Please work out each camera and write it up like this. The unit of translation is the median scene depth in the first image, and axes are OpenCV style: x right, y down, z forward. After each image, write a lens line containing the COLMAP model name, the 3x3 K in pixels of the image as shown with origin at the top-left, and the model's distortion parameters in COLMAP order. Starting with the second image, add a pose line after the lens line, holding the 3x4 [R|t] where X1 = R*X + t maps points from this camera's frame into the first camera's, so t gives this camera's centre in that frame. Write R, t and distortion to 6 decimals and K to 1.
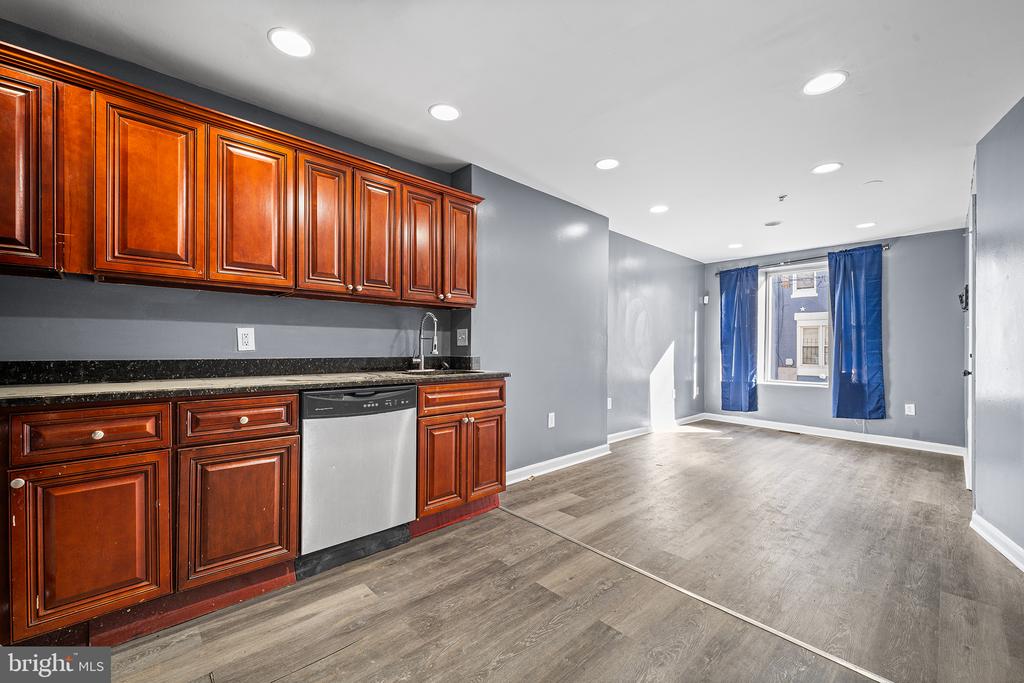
lens RADIAL K [[421.8, 0, 512.4], [0, 421.8, 345.9], [0, 0, 1]] dist [-0.000740, -0.000237]
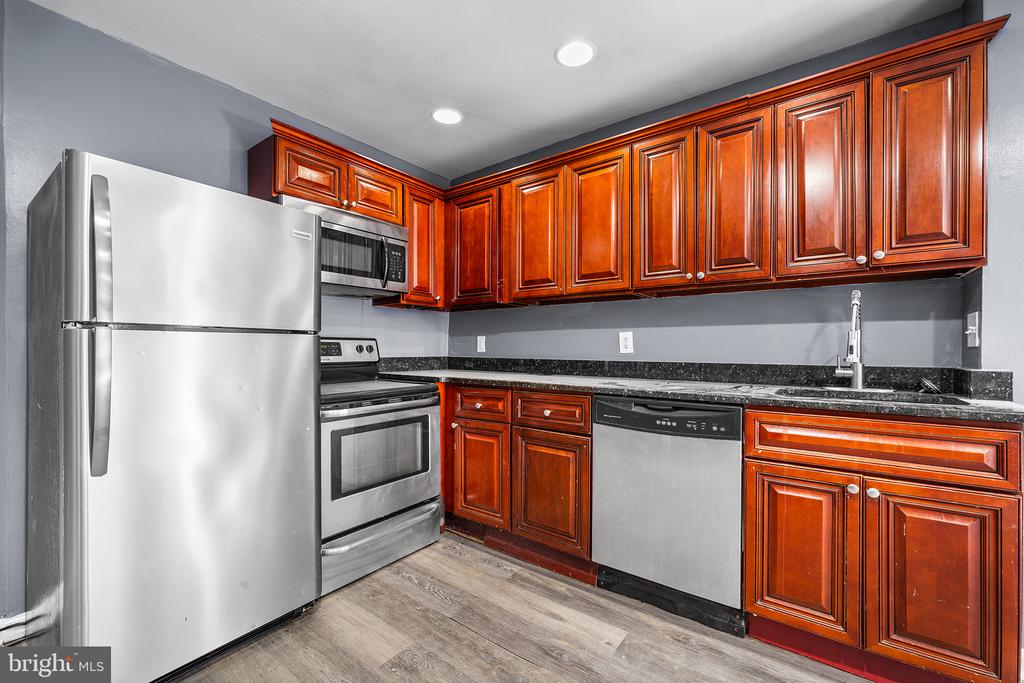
lens RADIAL K [[428.2, 0, 508.0], [0, 428.2, 347.7], [0, 0, 1]] dist [0.000481, -0.000219]
pose [[0.163235, -0.005761, -0.986570, 0.389332], [0.000938, 0.999983, -0.005684, 0.002883], [0.986587, 0.000002, 0.163238, 0.545052]]
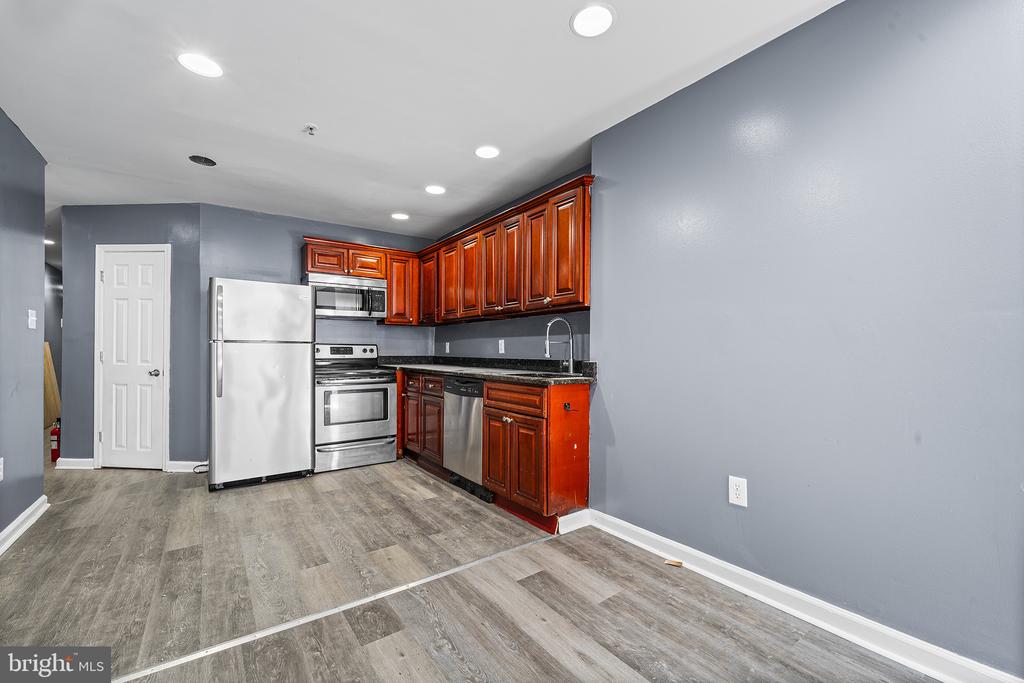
lens RADIAL K [[427.0, 0, 513.9], [0, 427.0, 348.4], [0, 0, 1]] dist [0.002852, -0.005574]
pose [[-0.134300, -0.009453, -0.990896, 1.073962], [0.000108, 0.999954, -0.009554, 0.008574], [0.990941, -0.001390, -0.134293, 1.307636]]
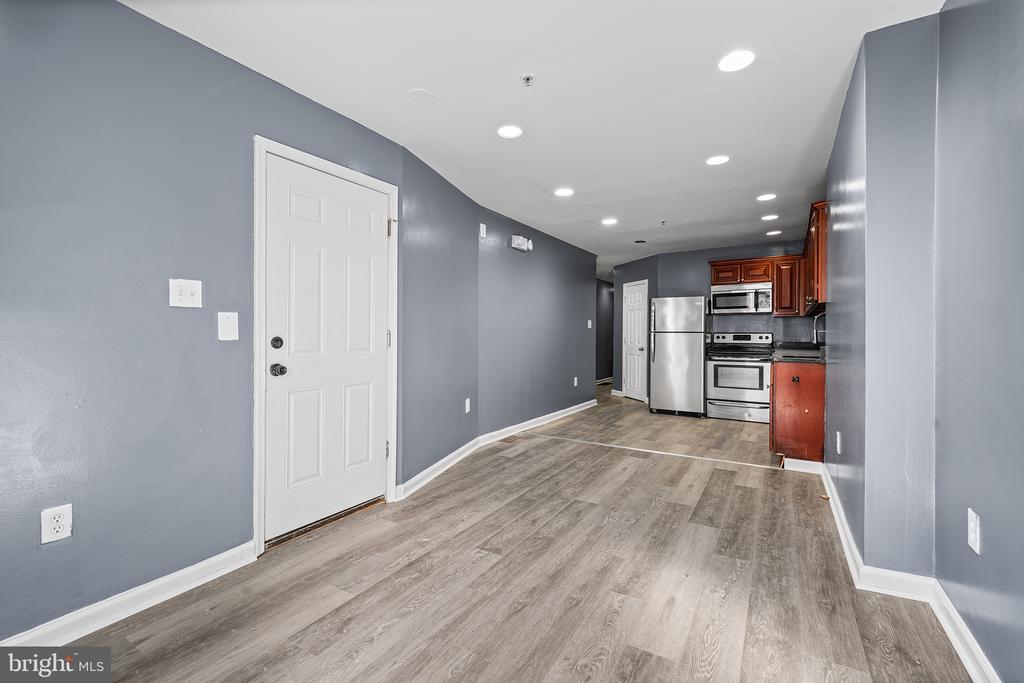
lens RADIAL K [[435.9, 0, 512.0], [0, 435.9, 341.5], [0, 0, 1]] dist [0.001742, -0.000244]
pose [[-0.970108, -0.006171, -0.242596, 1.303156], [-0.008809, 0.999913, 0.009790, 0.009949], [0.242514, 0.011634, -0.970078, 2.570268]]
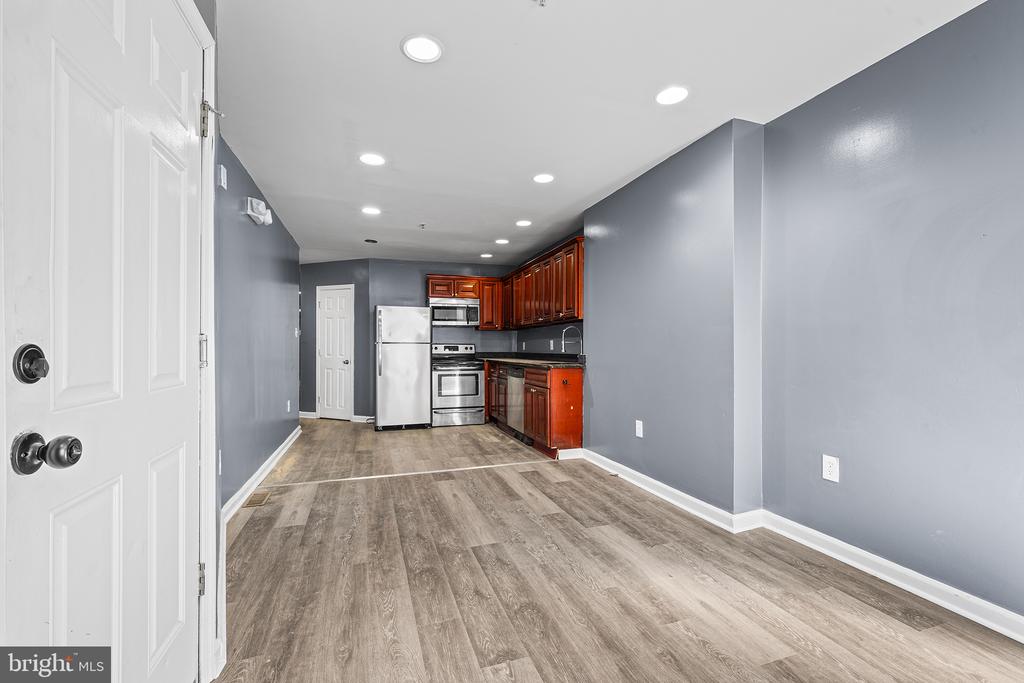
lens RADIAL K [[437.4, 0, 507.2], [0, 437.4, 348.3], [0, 0, 1]] dist [0.002724, -0.000114]
pose [[-0.439538, -0.005067, -0.898210, 1.722276], [0.001048, 0.999981, -0.006154, 0.017738], [0.898224, -0.003646, -0.439524, 1.897433]]
